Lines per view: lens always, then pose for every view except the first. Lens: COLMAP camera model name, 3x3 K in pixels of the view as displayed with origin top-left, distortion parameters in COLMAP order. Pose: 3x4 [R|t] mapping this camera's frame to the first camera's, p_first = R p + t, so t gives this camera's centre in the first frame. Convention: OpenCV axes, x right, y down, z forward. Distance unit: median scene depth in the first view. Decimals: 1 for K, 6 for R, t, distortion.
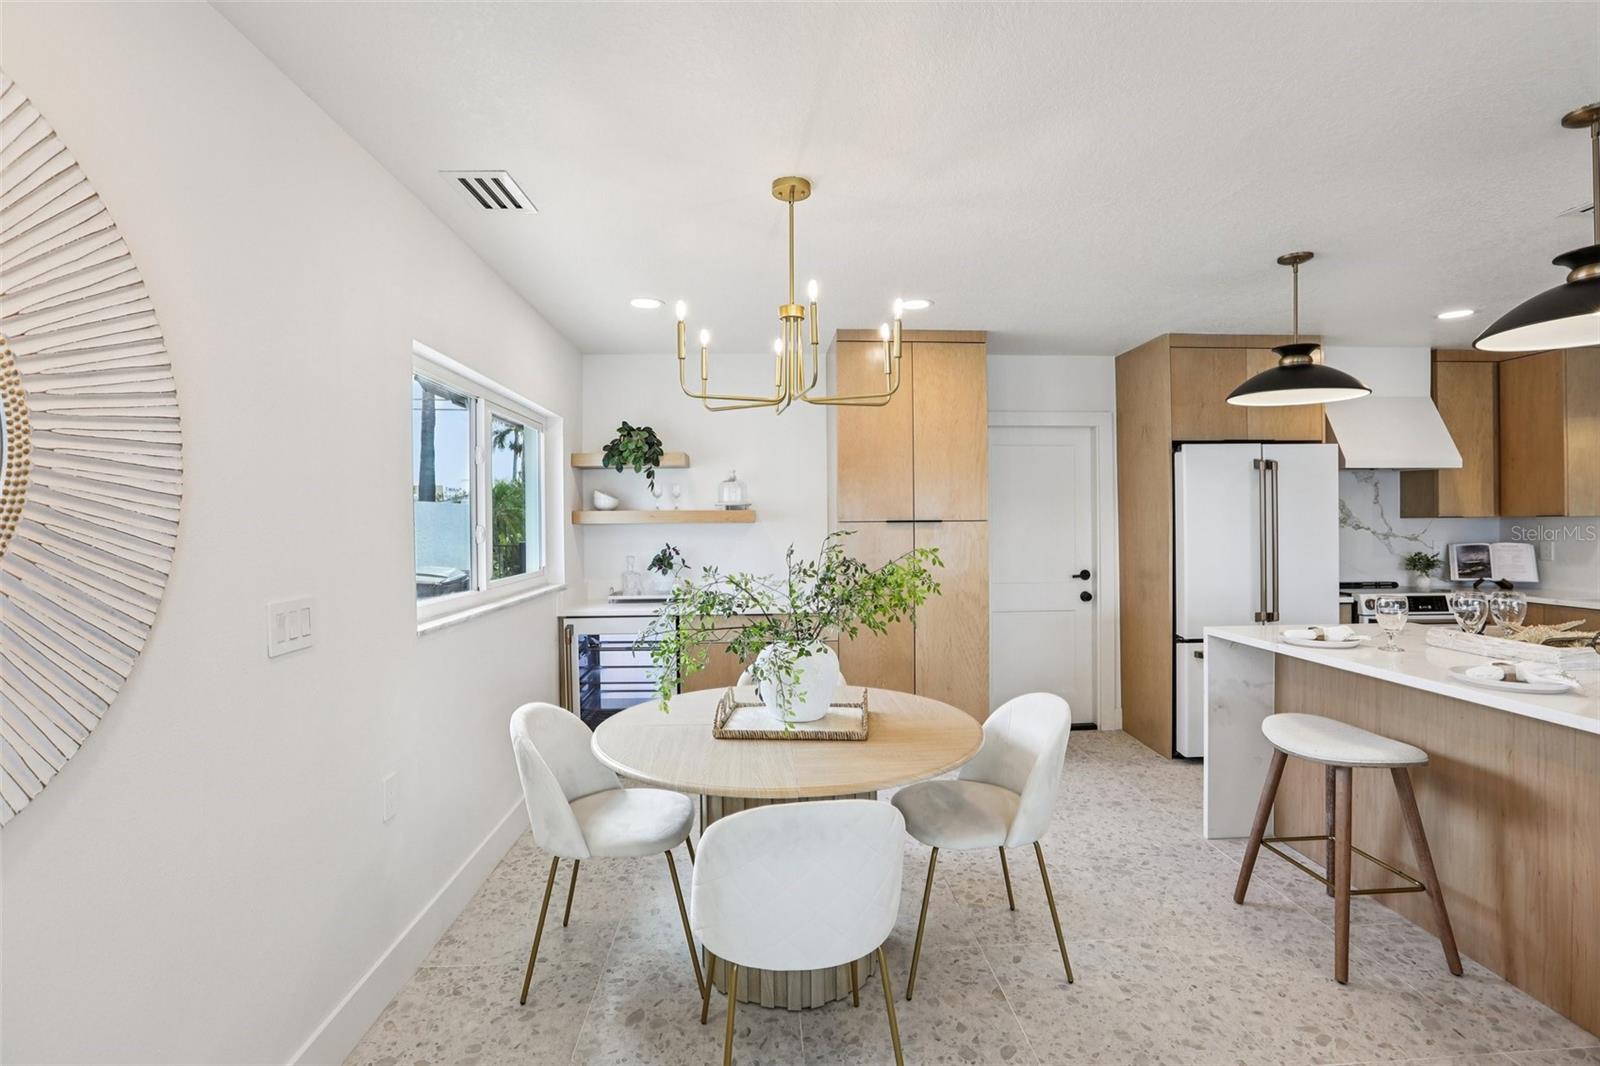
lens RADIAL K [[746.4, 0, 792.4], [0, 746.4, 526.7], [0, 0, 1]] dist [-0.041147, 0.012898]
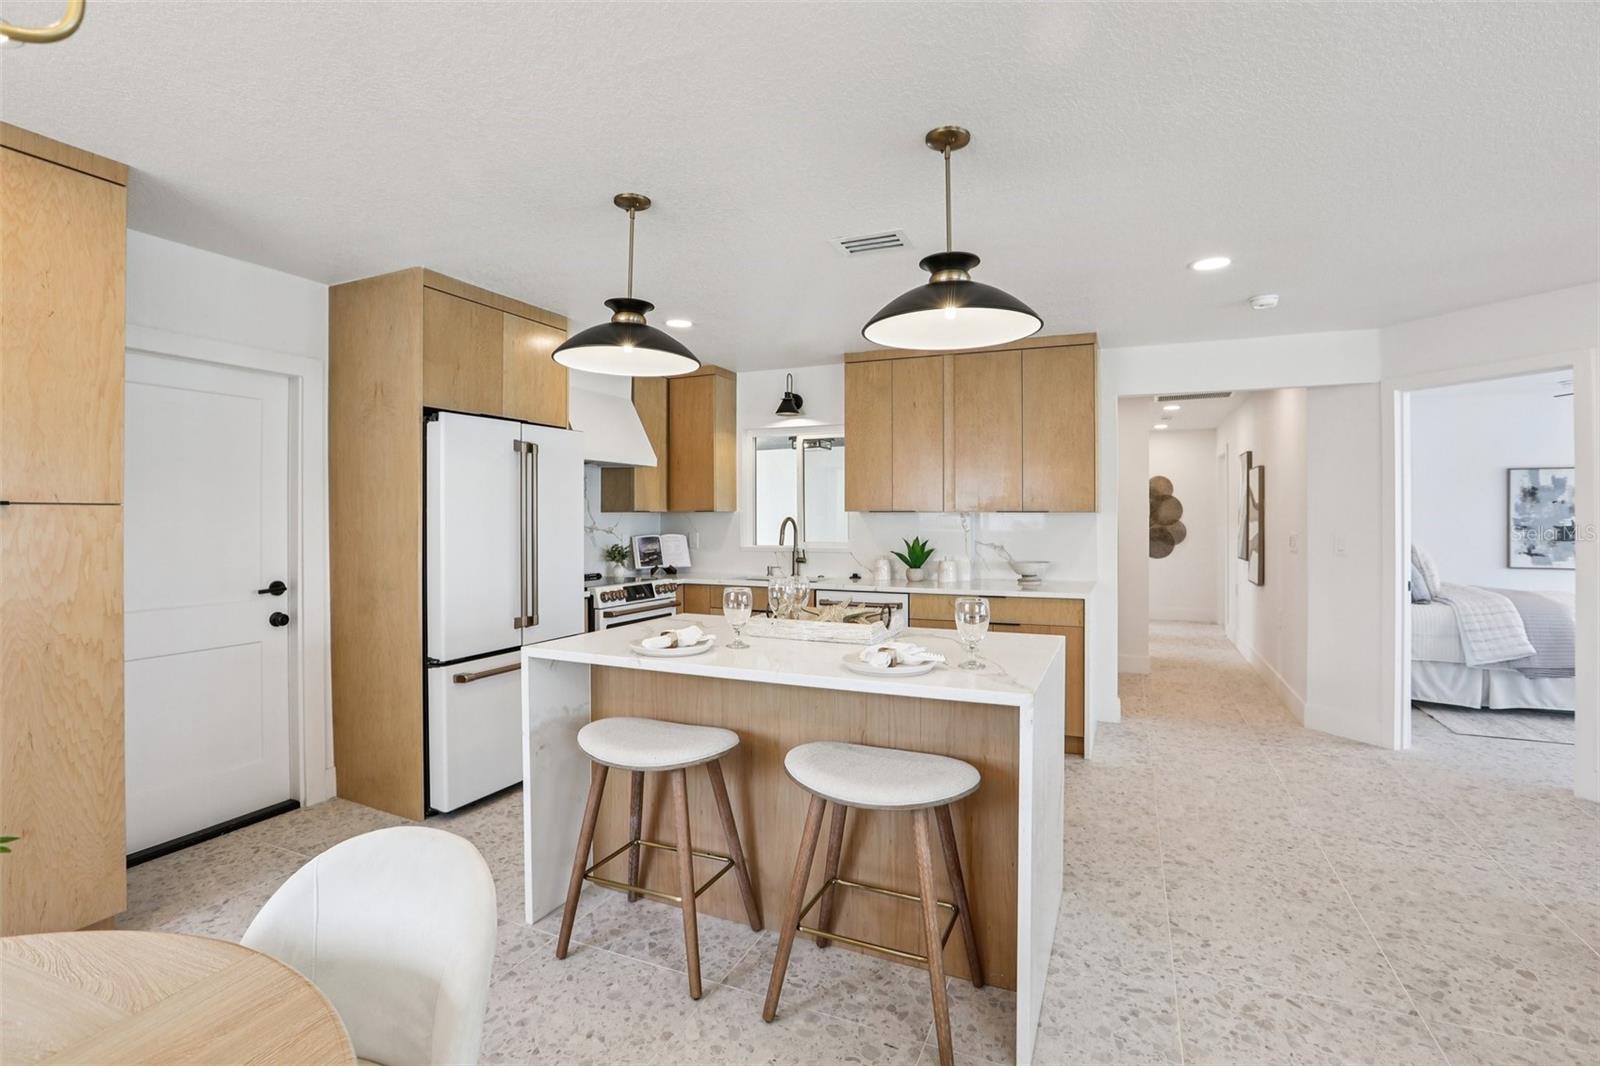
lens RADIAL K [[746.4, 0, 796.0], [0, 746.4, 514.2], [0, 0, 1]] dist [-0.041147, 0.012898]
pose [[0.452718, 0.011134, 0.891584, 0.003712], [0.003921, 0.999888, -0.014477, 0.008817], [-0.891645, 0.010050, 0.452624, 0.305684]]
